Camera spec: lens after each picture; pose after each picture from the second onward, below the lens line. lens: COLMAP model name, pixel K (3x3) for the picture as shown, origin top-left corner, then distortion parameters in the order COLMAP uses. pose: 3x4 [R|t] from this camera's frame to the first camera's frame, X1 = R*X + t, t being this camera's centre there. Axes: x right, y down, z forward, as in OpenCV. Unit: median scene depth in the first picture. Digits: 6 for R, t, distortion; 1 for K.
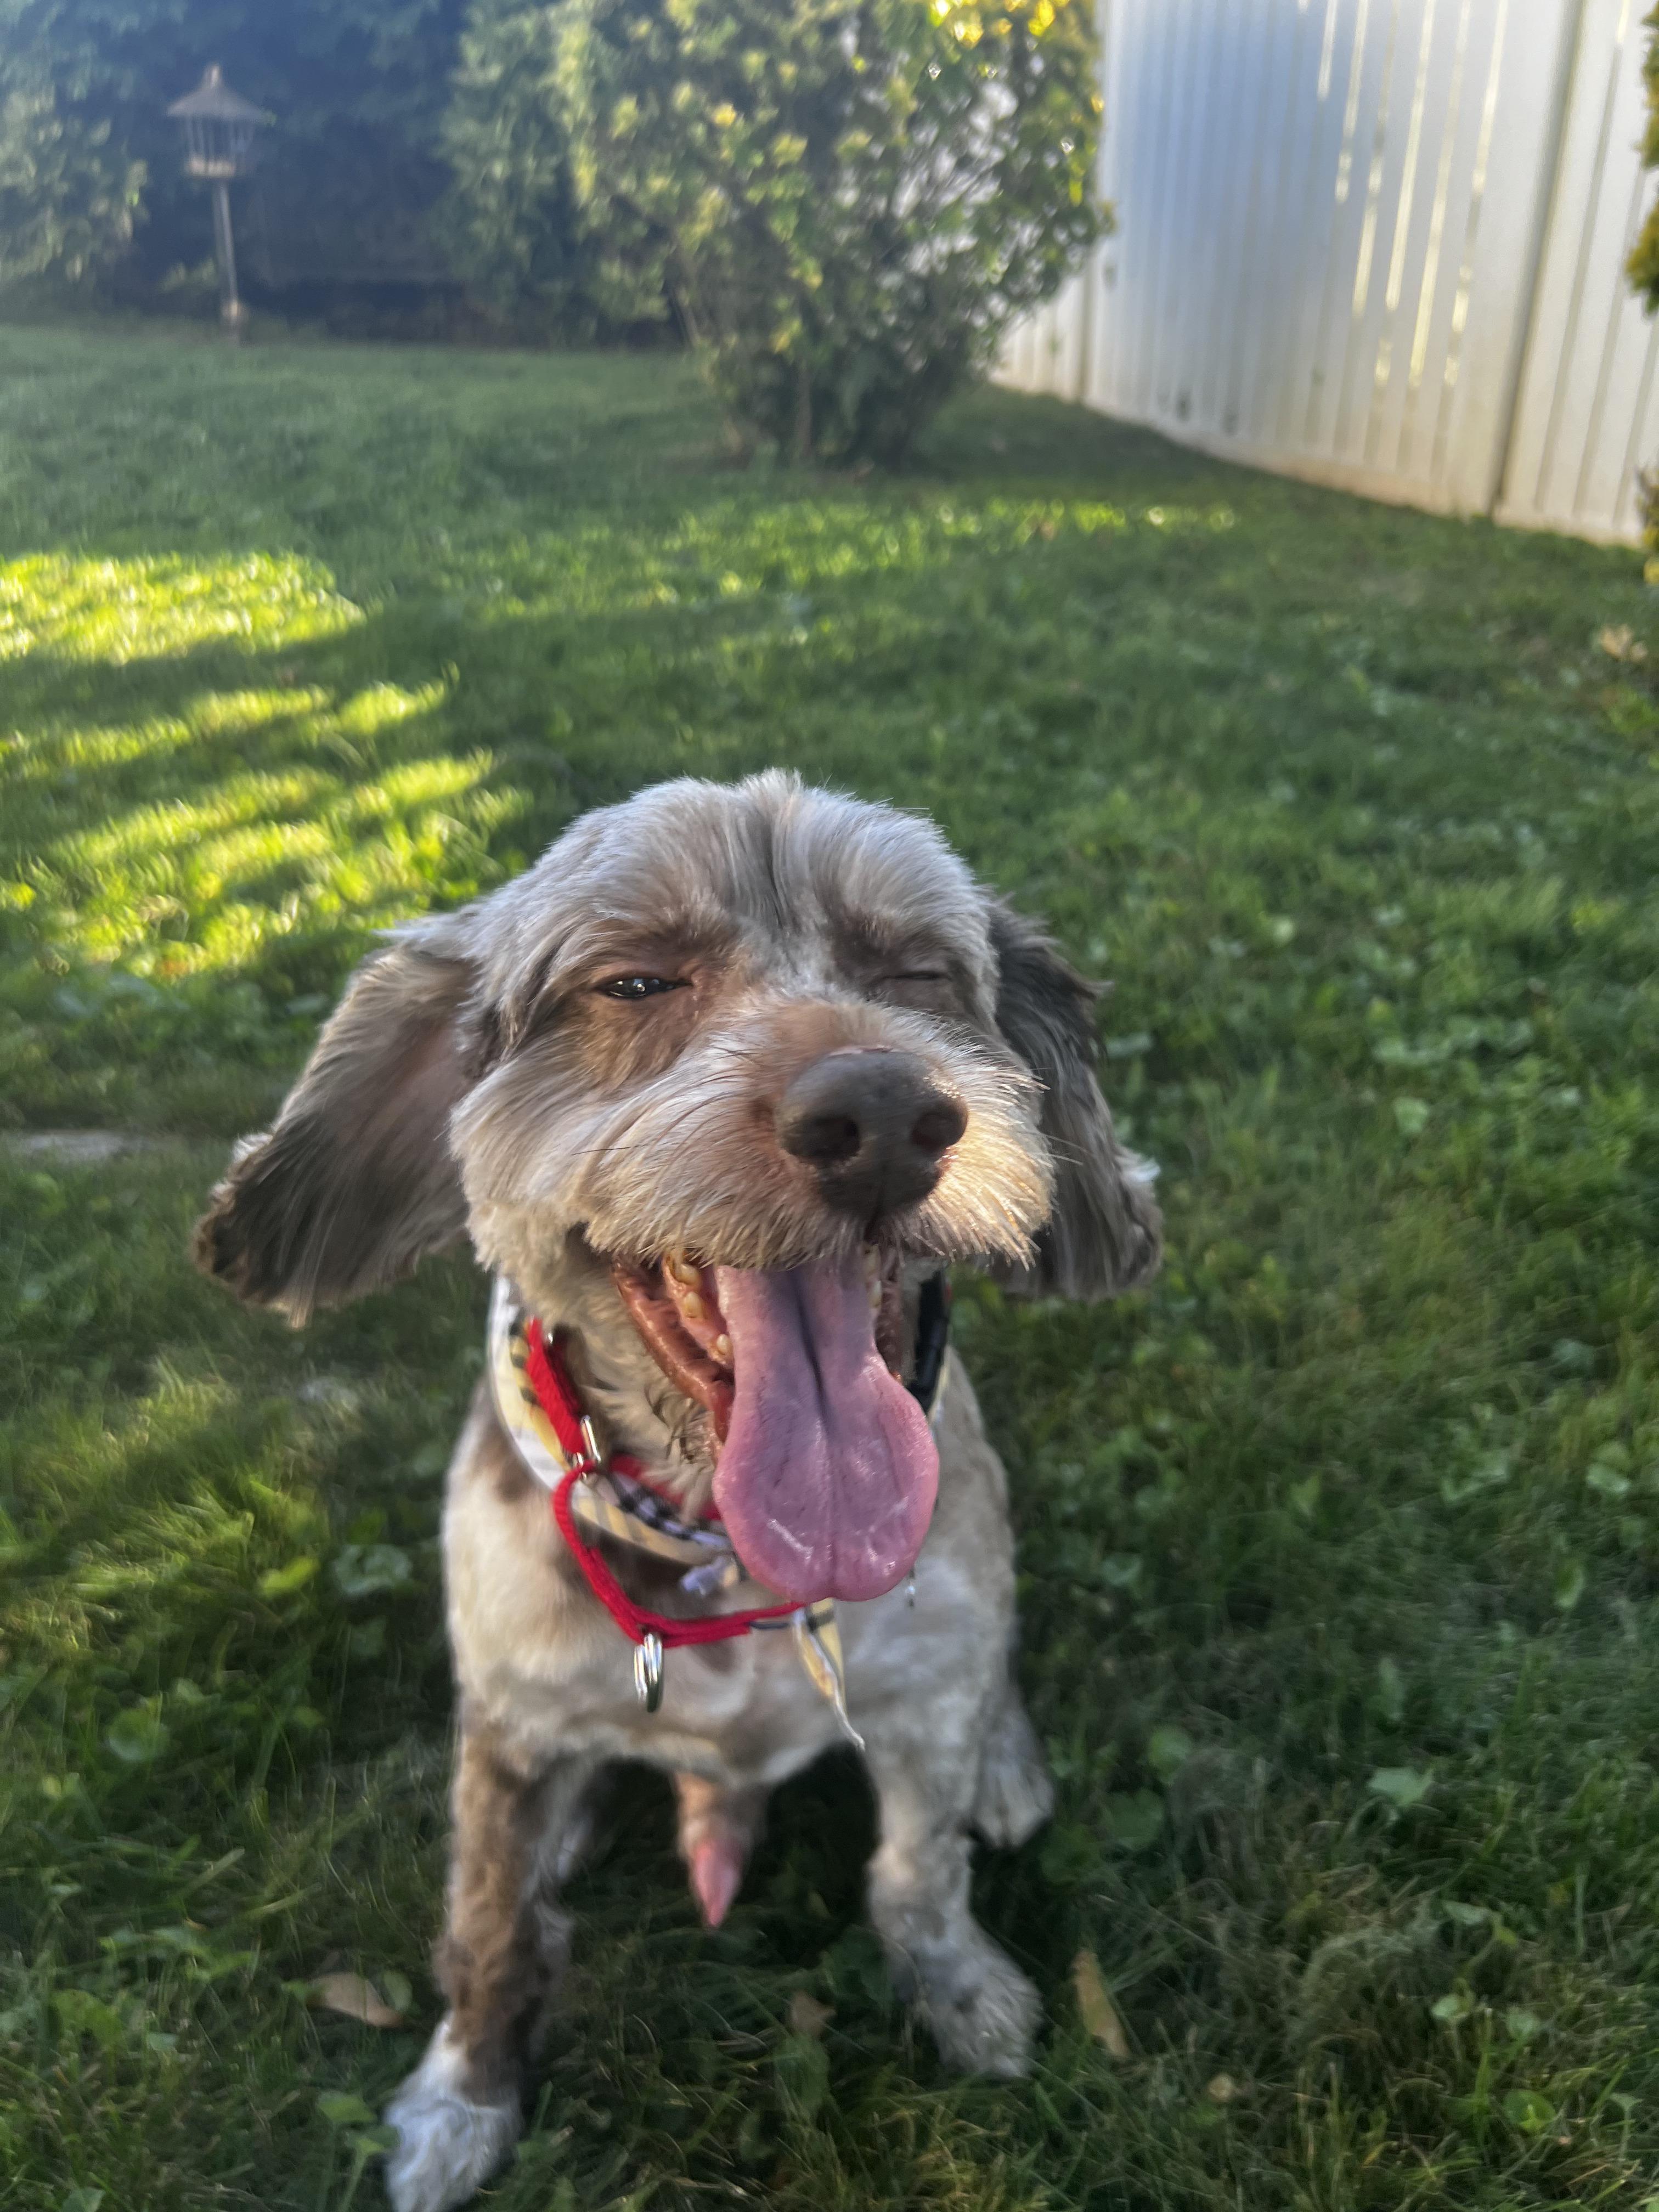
lens RADIAL K [[1733.2, 0, 741.7], [0, 1733.2, 1101.8], [0, 0, 1]] dist [-0.008005, -0.000721]
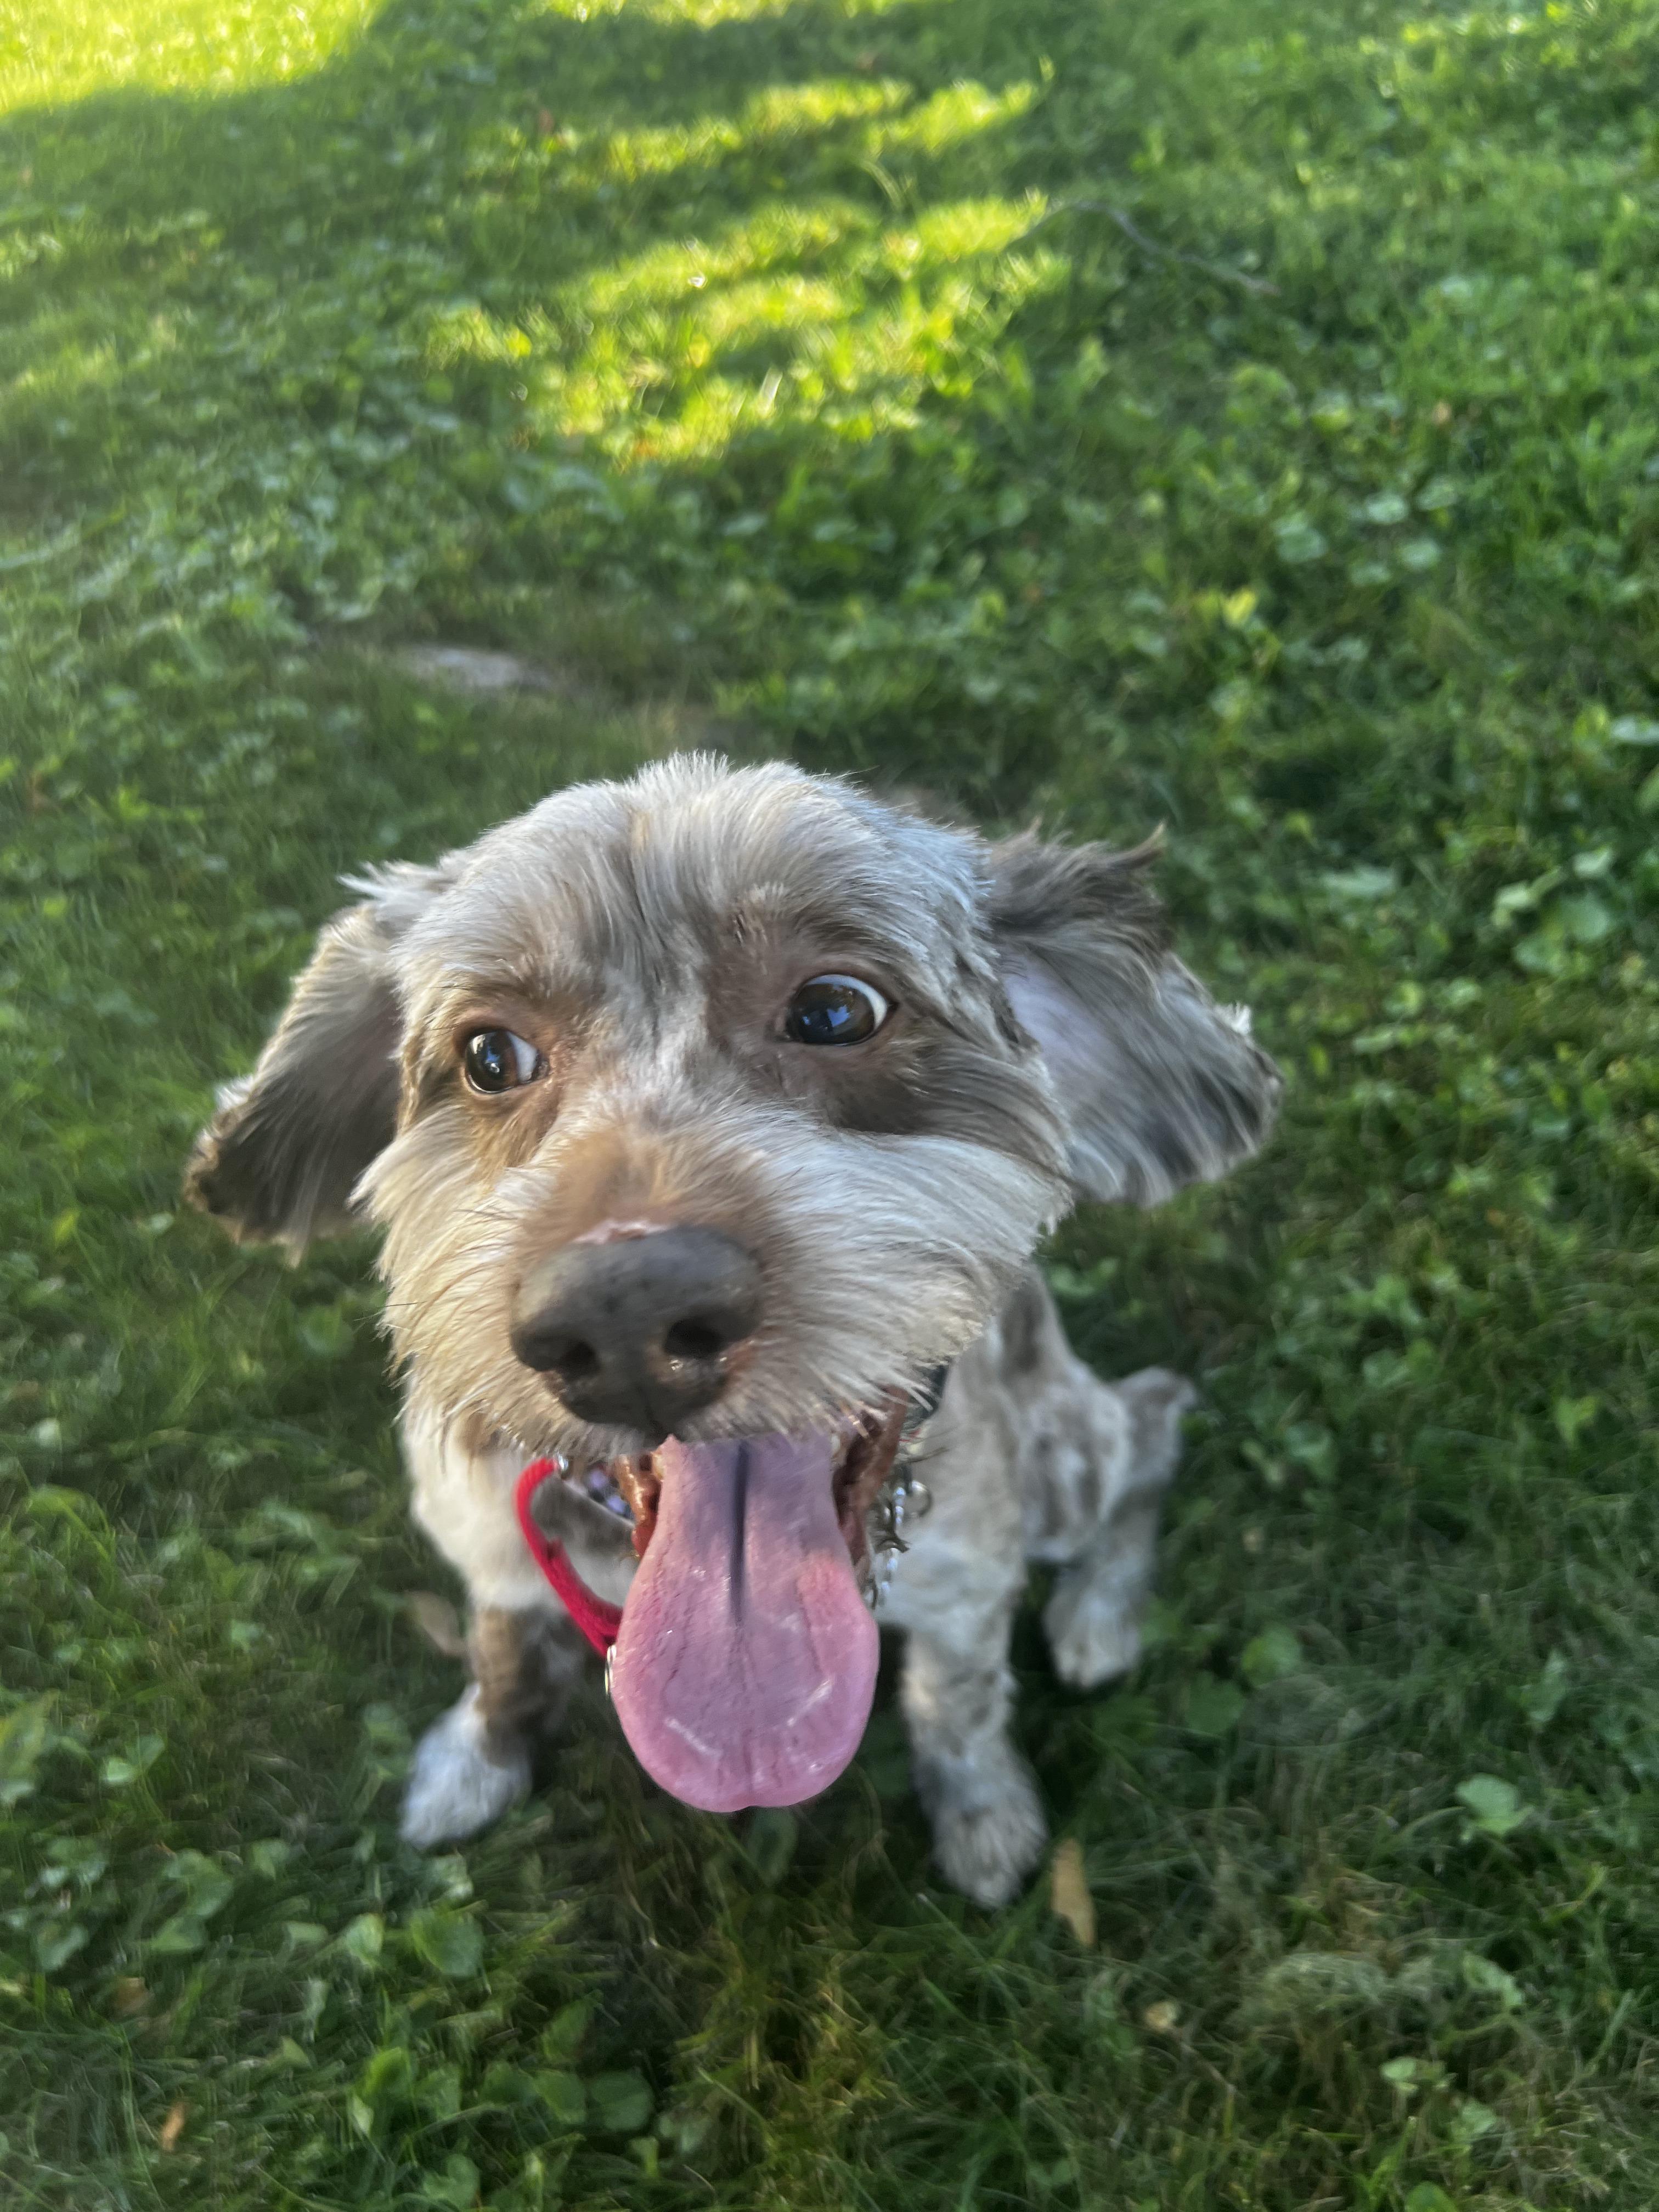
lens RADIAL K [[1671.5, 0, 748.0], [0, 1671.5, 1057.3], [0, 0, 1]] dist [0.004255, -0.026305]
pose [[0.917376, 0.242611, -0.315534, 0.082365], [-0.115827, 0.921170, 0.371525, -0.096137], [0.380796, -0.304280, 0.873160, 0.086516]]
